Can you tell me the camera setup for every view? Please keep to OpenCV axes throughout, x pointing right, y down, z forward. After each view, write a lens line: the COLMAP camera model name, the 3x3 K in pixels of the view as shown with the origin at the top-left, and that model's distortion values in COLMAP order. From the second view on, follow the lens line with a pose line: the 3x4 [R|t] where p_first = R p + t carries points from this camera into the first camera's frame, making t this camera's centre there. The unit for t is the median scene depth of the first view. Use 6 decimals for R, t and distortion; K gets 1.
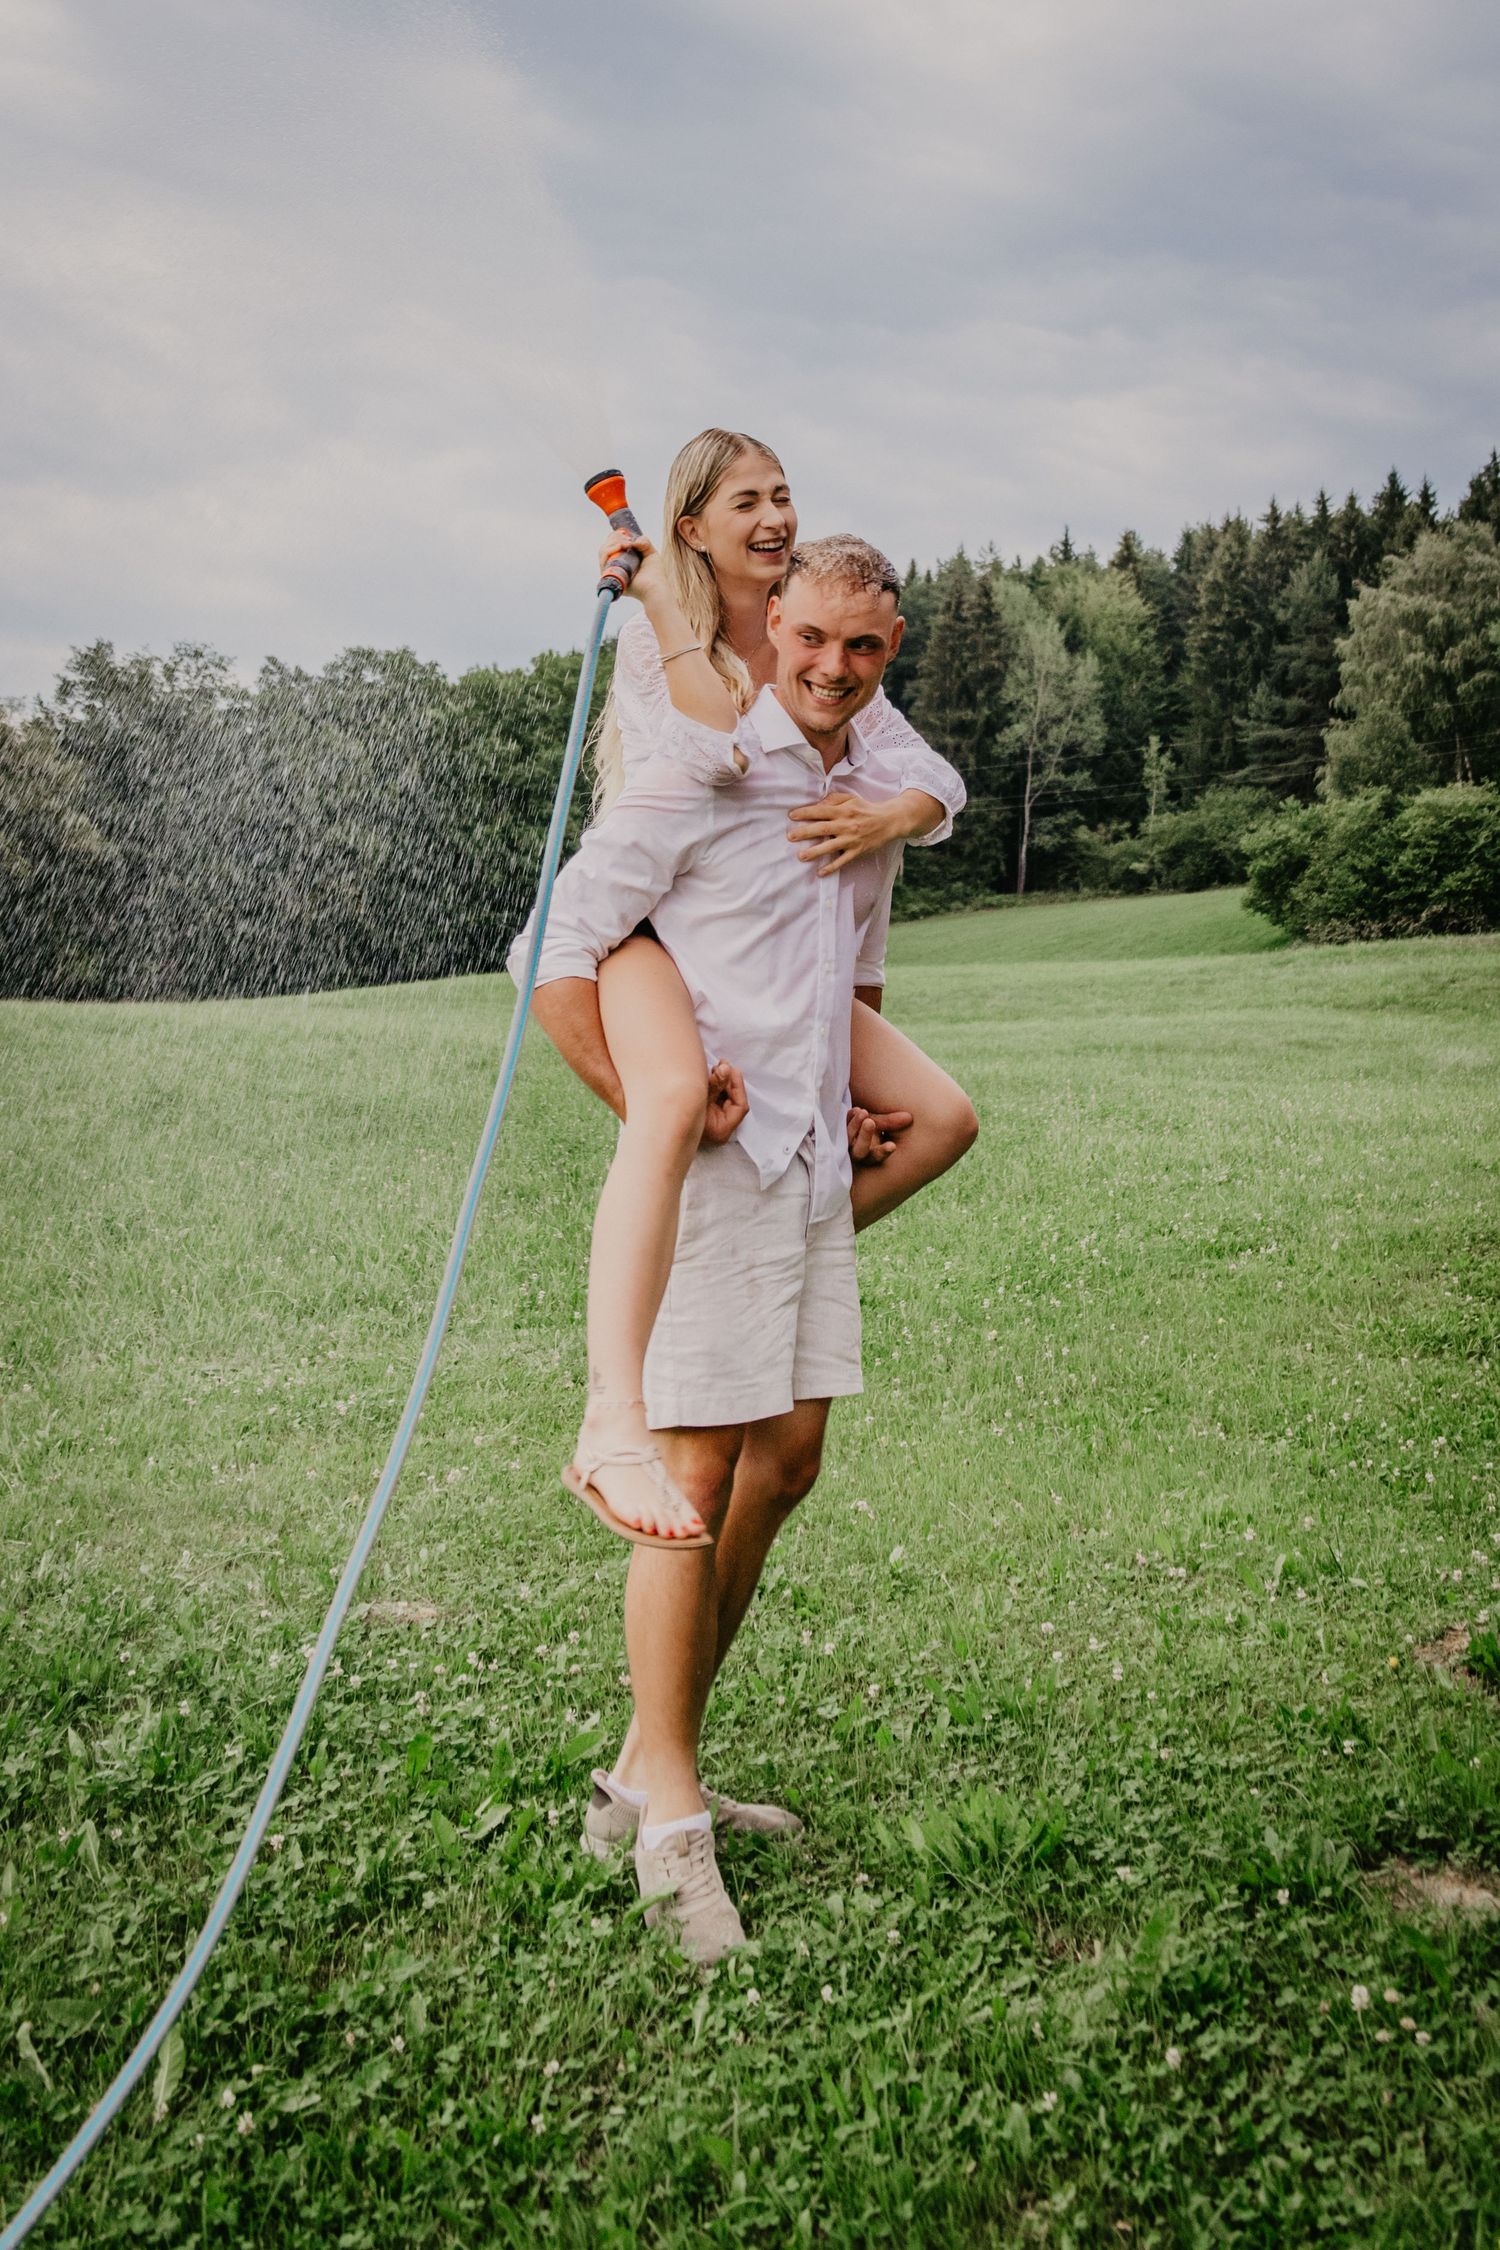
lens RADIAL K [[1925.7, 0, 631.4], [0, 1925.7, 894.9], [0, 0, 1]] dist [-0.029141, 0.044244]
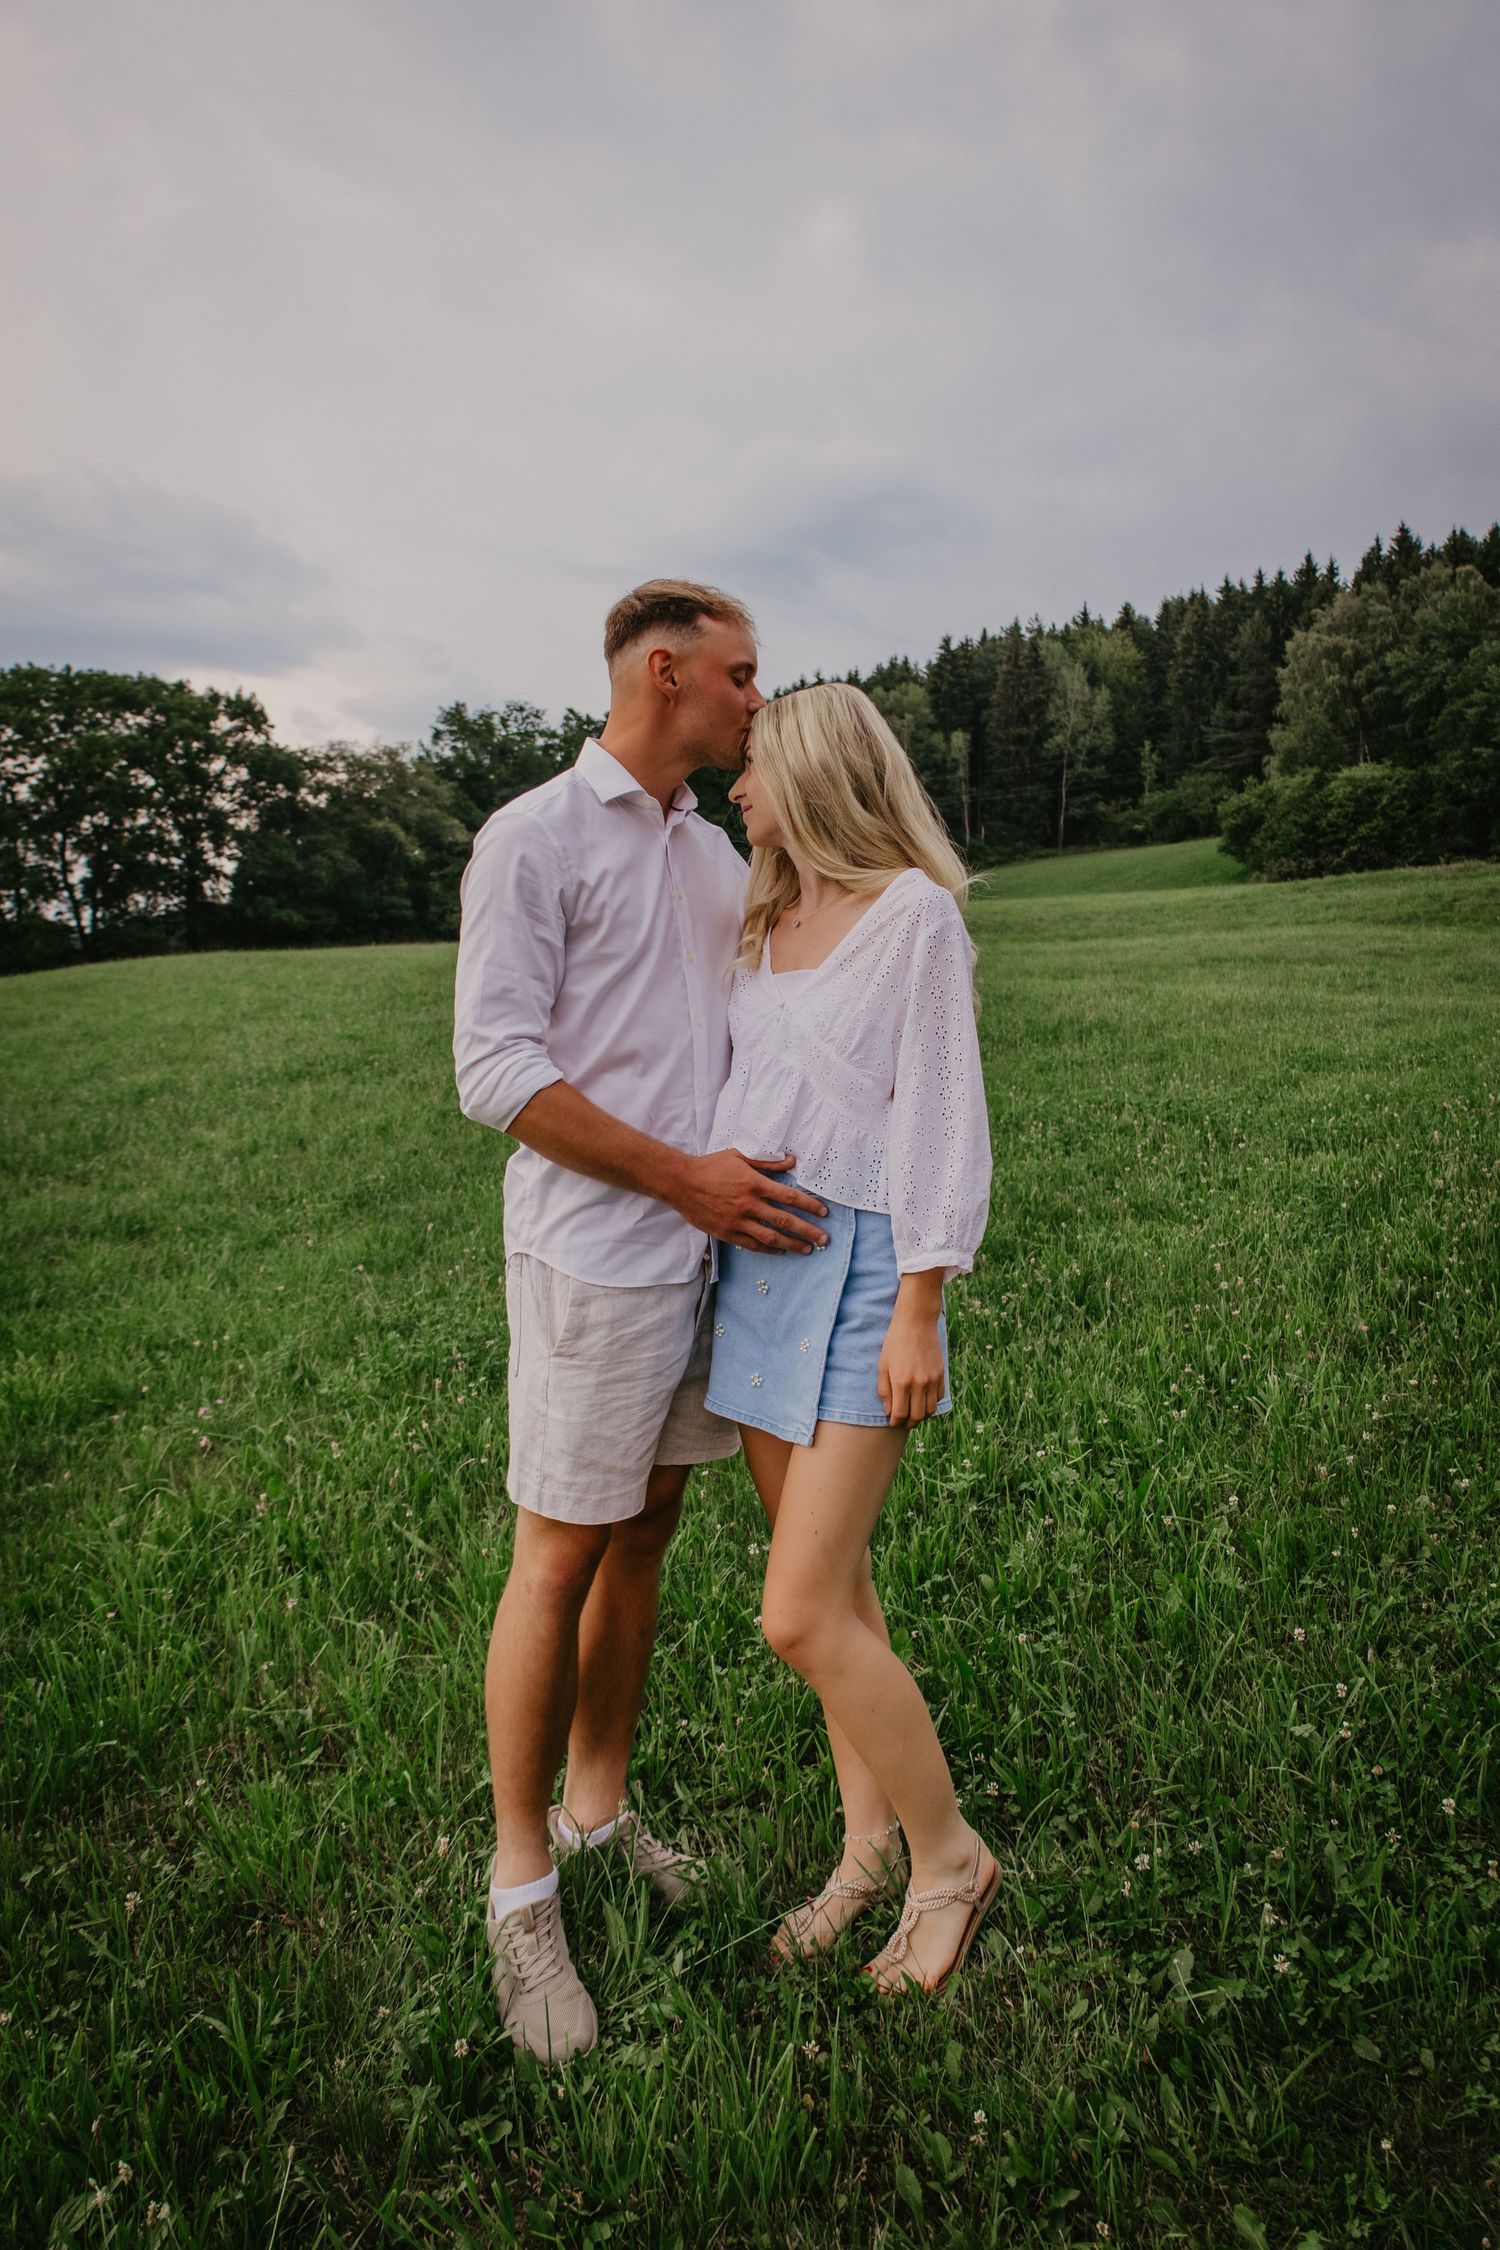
lens RADIAL K [[1506.0, 0, 861.1], [0, 1506.0, 1068.0], [0, 0, 1]] dist [-0.016387, -0.002919]
pose [[0.998964, -0.031129, -0.033209, 0.060067], [0.035388, 0.990004, 0.136531, 0.002844], [0.028627, -0.137565, 0.990079, -0.172496]]
